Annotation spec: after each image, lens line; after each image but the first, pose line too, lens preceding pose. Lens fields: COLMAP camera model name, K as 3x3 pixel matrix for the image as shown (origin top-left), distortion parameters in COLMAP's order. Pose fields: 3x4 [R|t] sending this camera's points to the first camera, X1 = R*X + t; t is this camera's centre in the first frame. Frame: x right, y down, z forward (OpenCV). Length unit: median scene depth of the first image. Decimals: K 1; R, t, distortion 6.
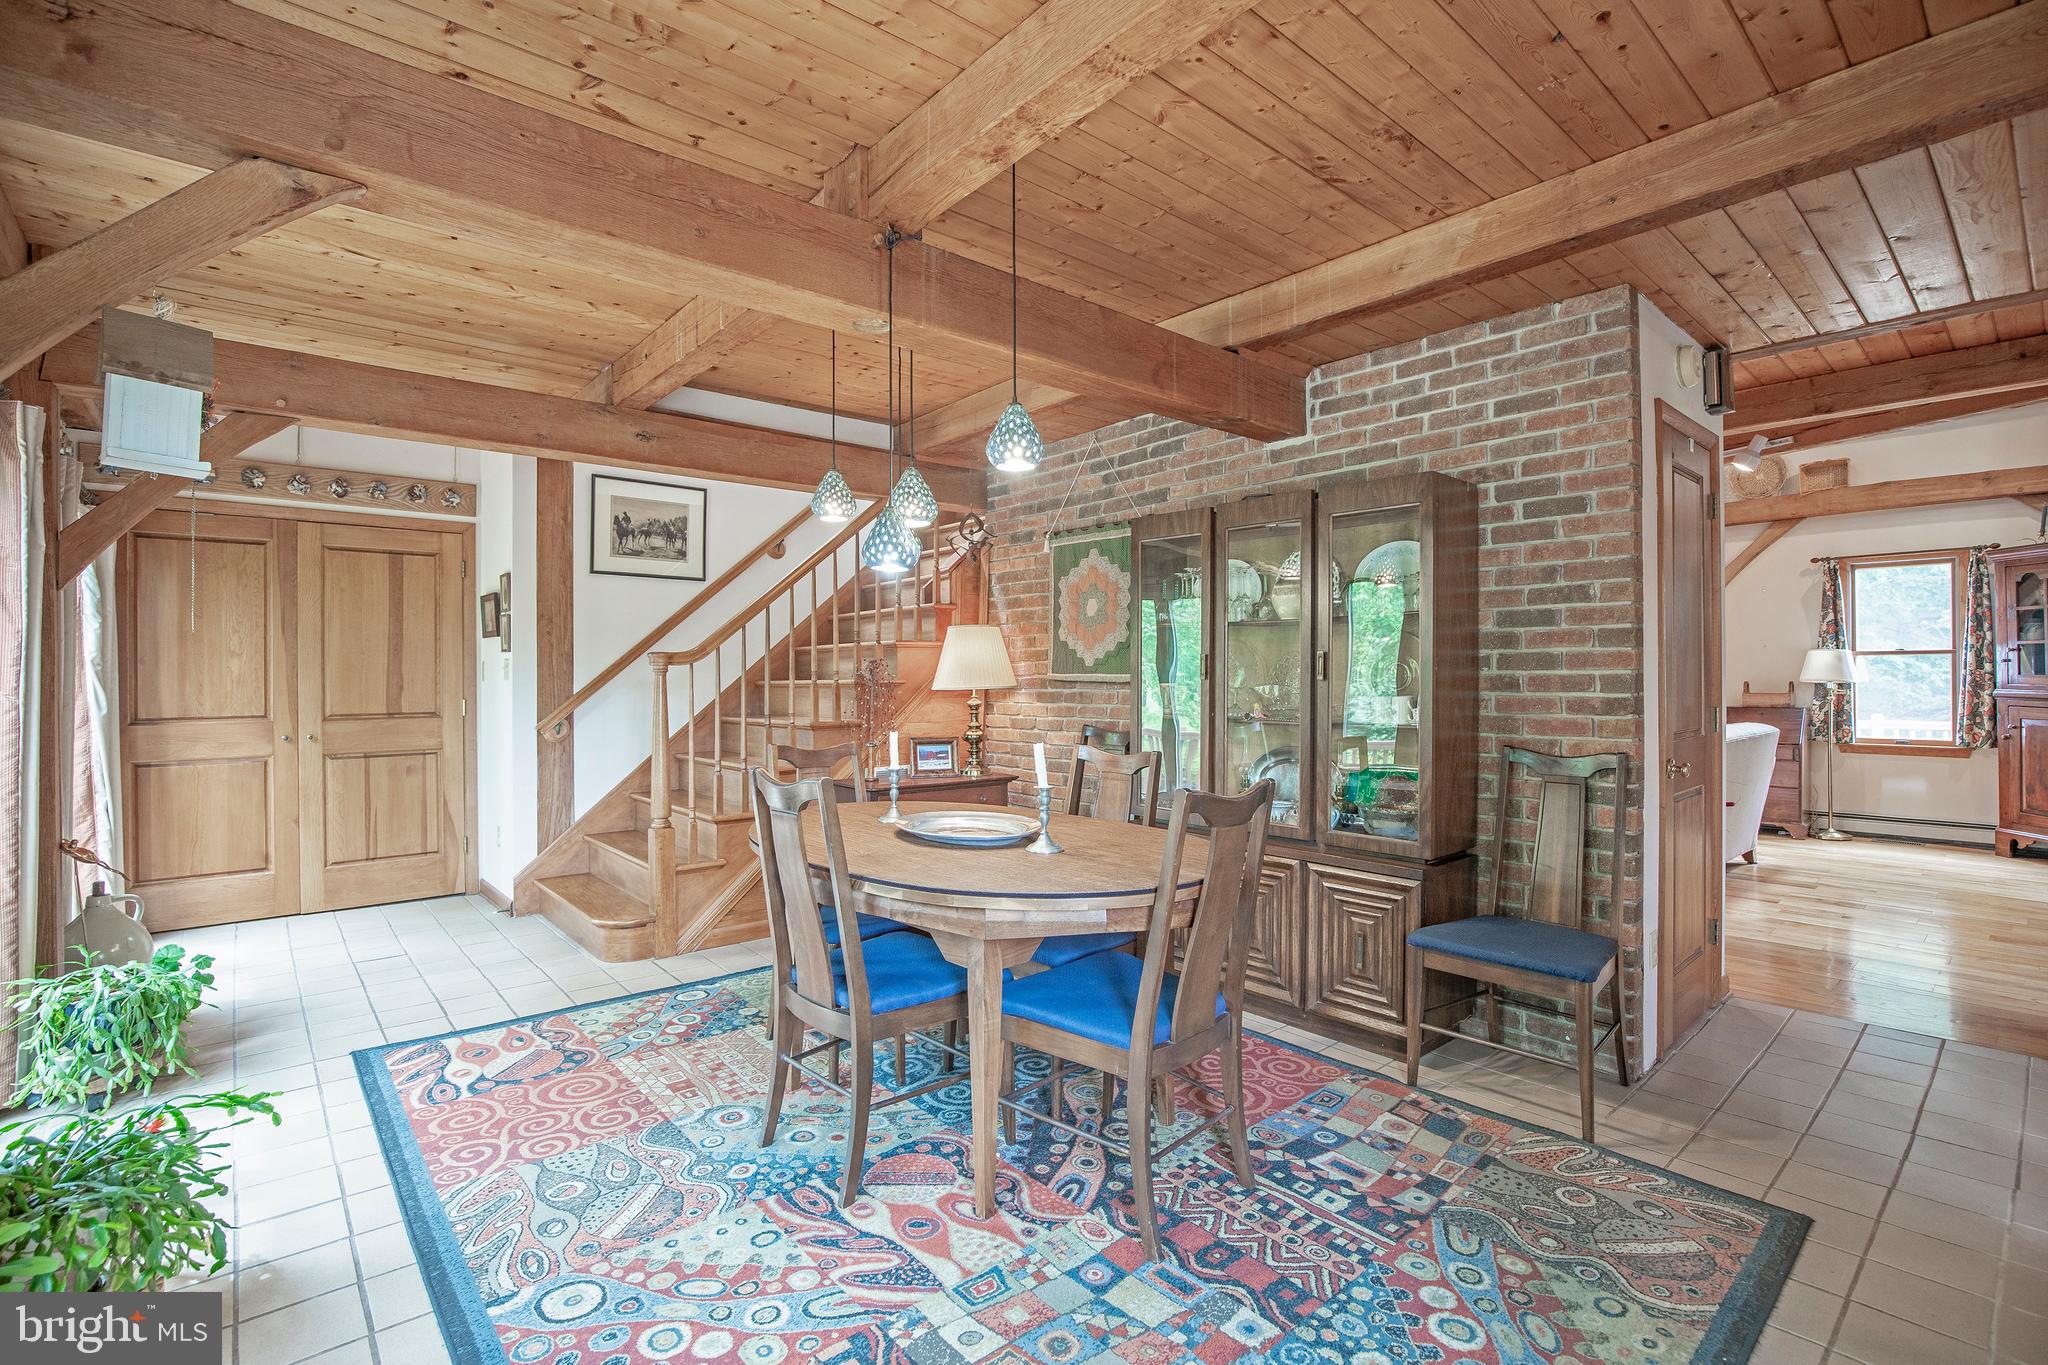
lens RADIAL K [[935.7, 0, 1019.5], [0, 935.7, 675.5], [0, 0, 1]] dist [-0.040464, 0.009103]
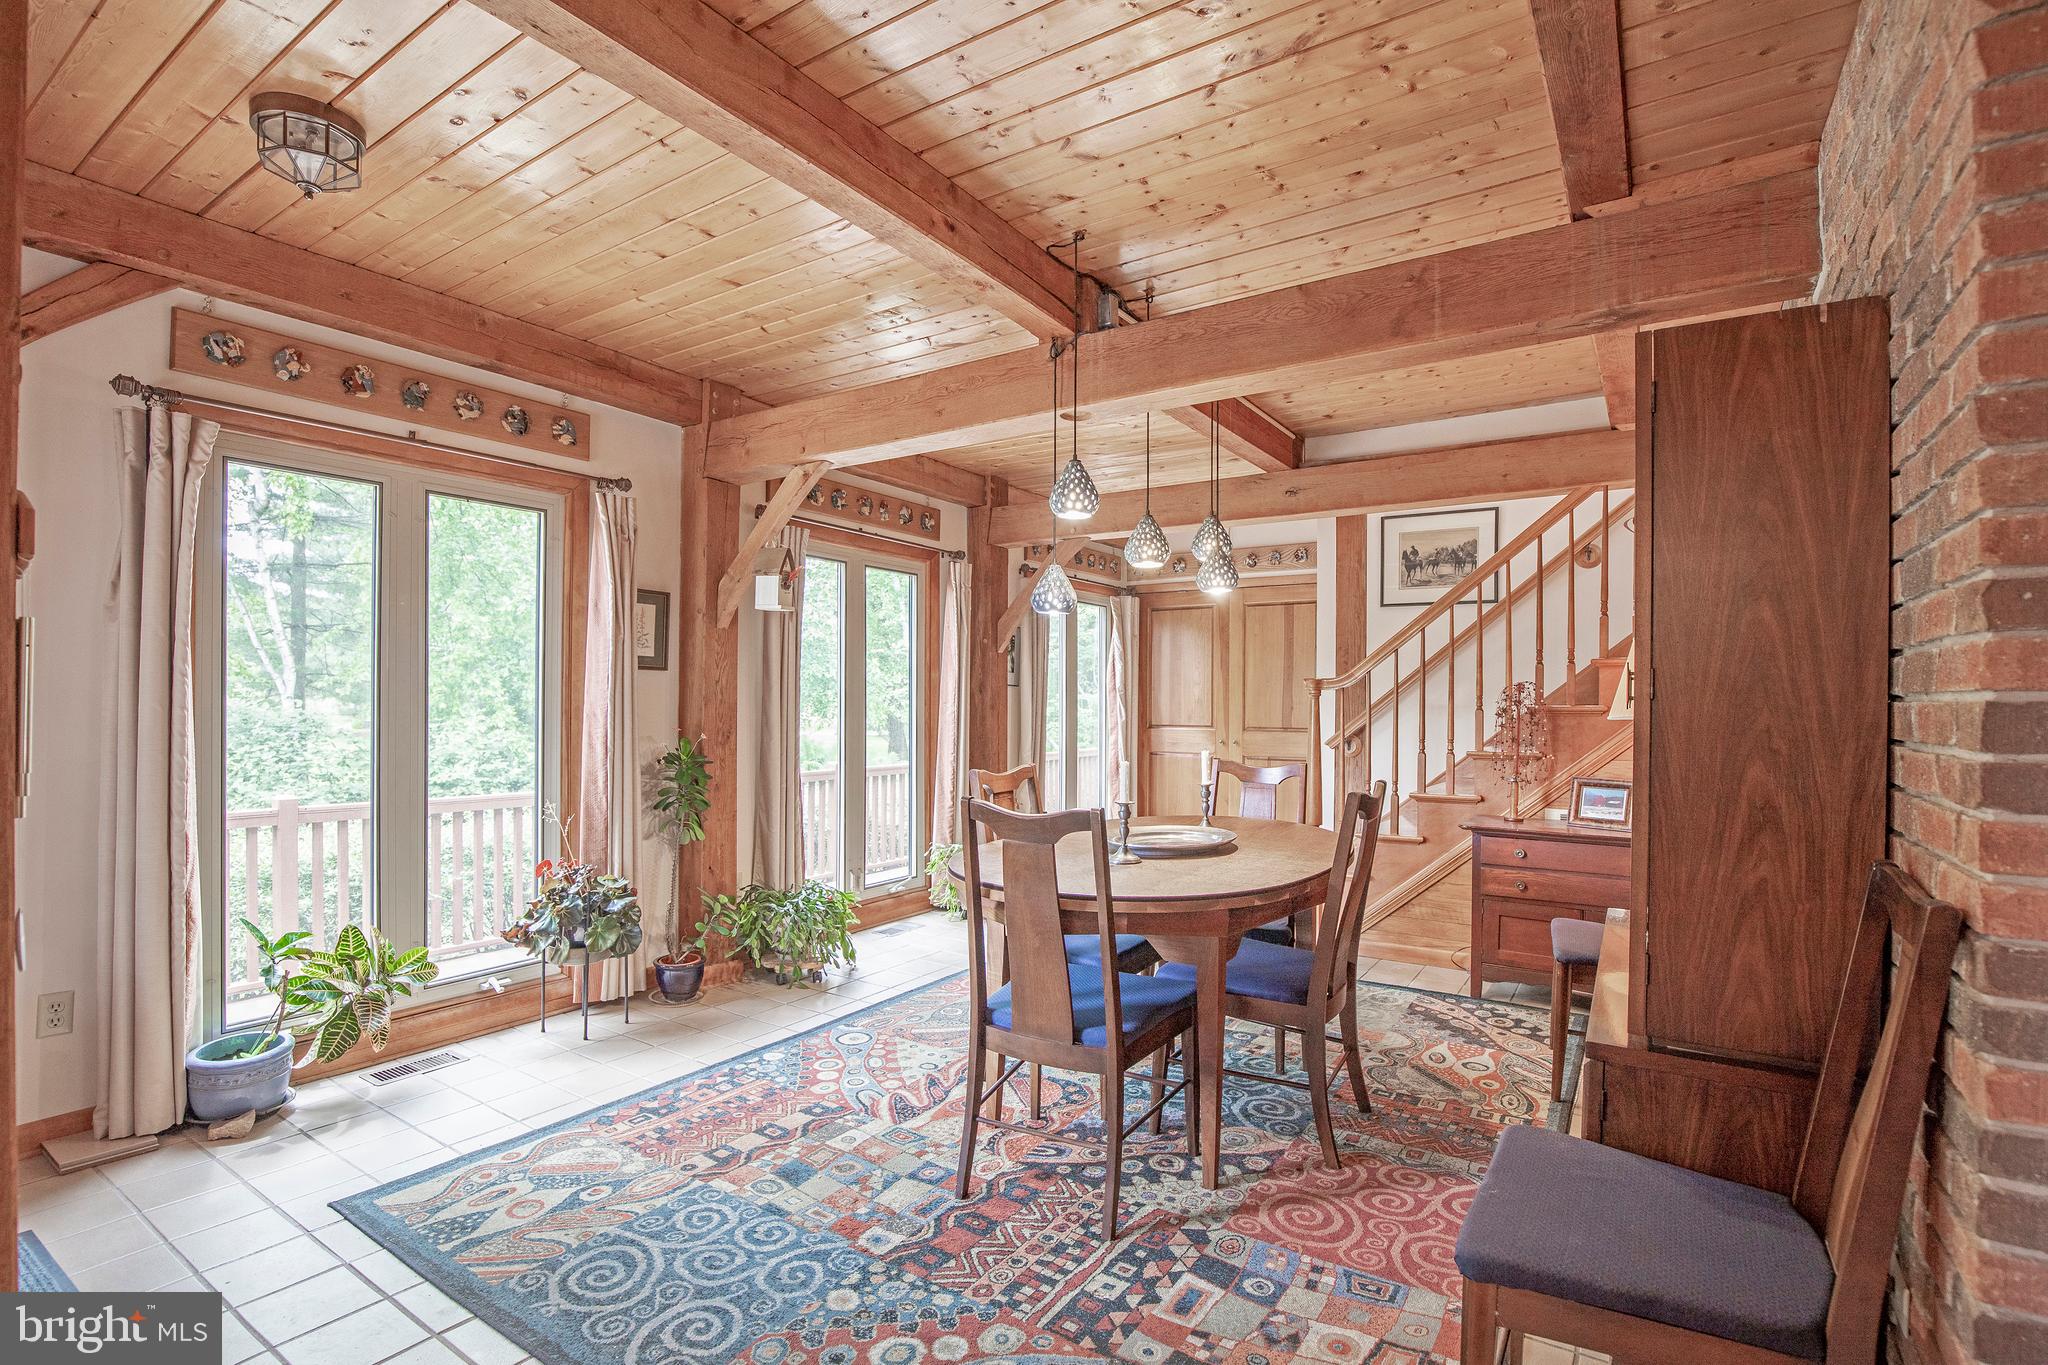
lens RADIAL K [[935.7, 0, 1019.5], [0, 935.7, 675.5], [0, 0, 1]] dist [-0.040464, 0.009103]
pose [[0.283217, -0.020771, -0.958831, 0.917063], [-0.005028, 0.999720, -0.023142, 0.000210], [0.959043, 0.011375, 0.283033, 0.513557]]
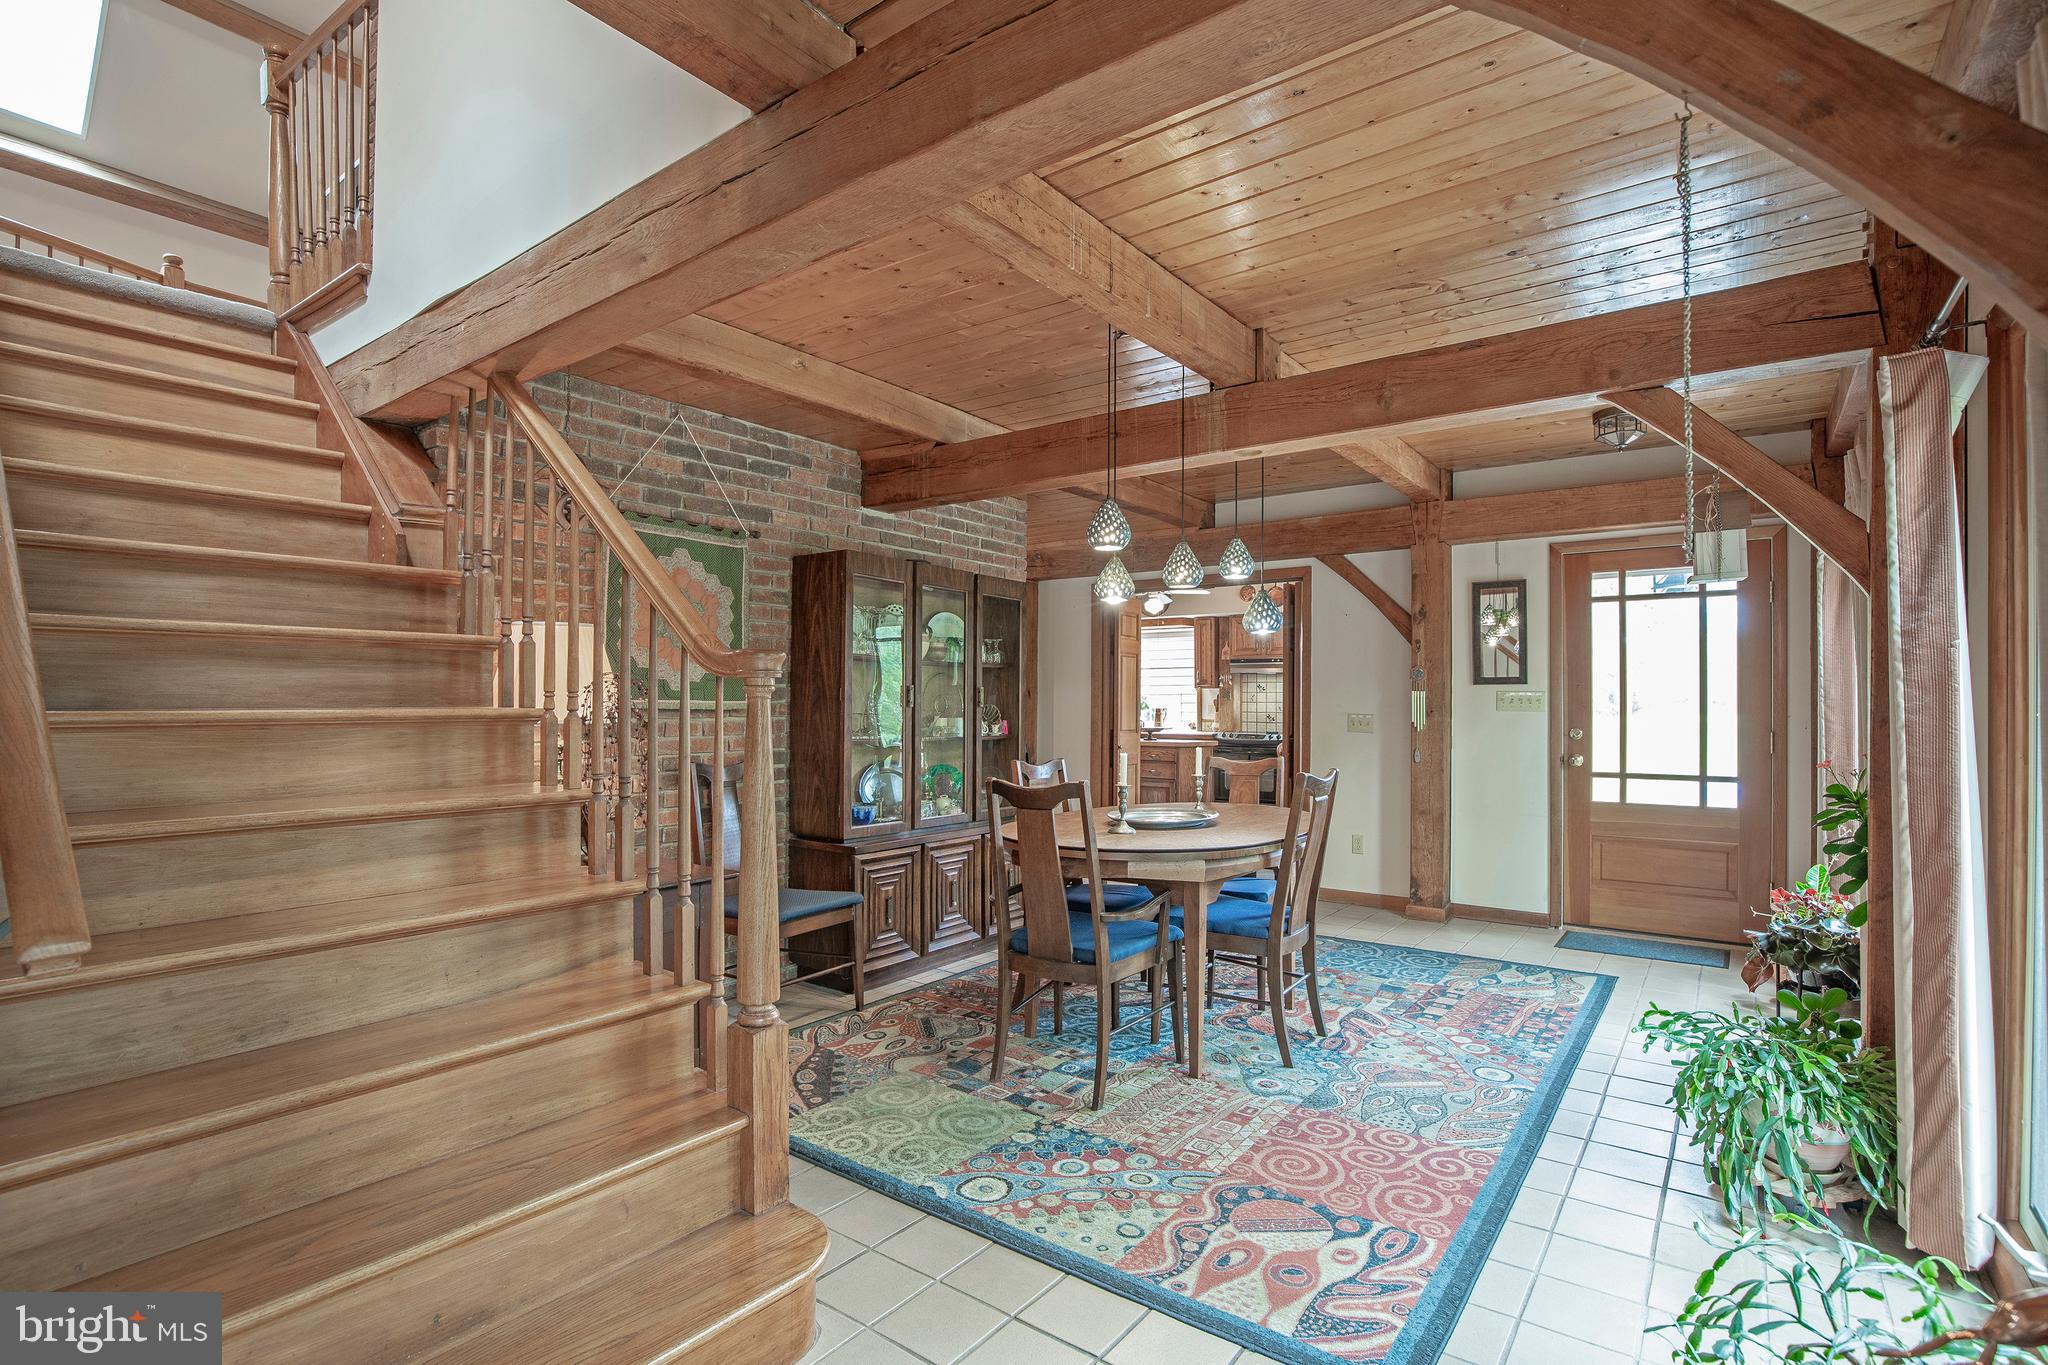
lens RADIAL K [[1003.9, 0, 984.9], [0, 1003.9, 703.7], [0, 0, 1]] dist [-0.022973, 0.000071]
pose [[-0.205026, 0.001534, 0.978755, -1.379715], [-0.004442, 0.999987, -0.002498, 0.003887], [-0.978746, -0.004860, -0.205017, 1.510900]]
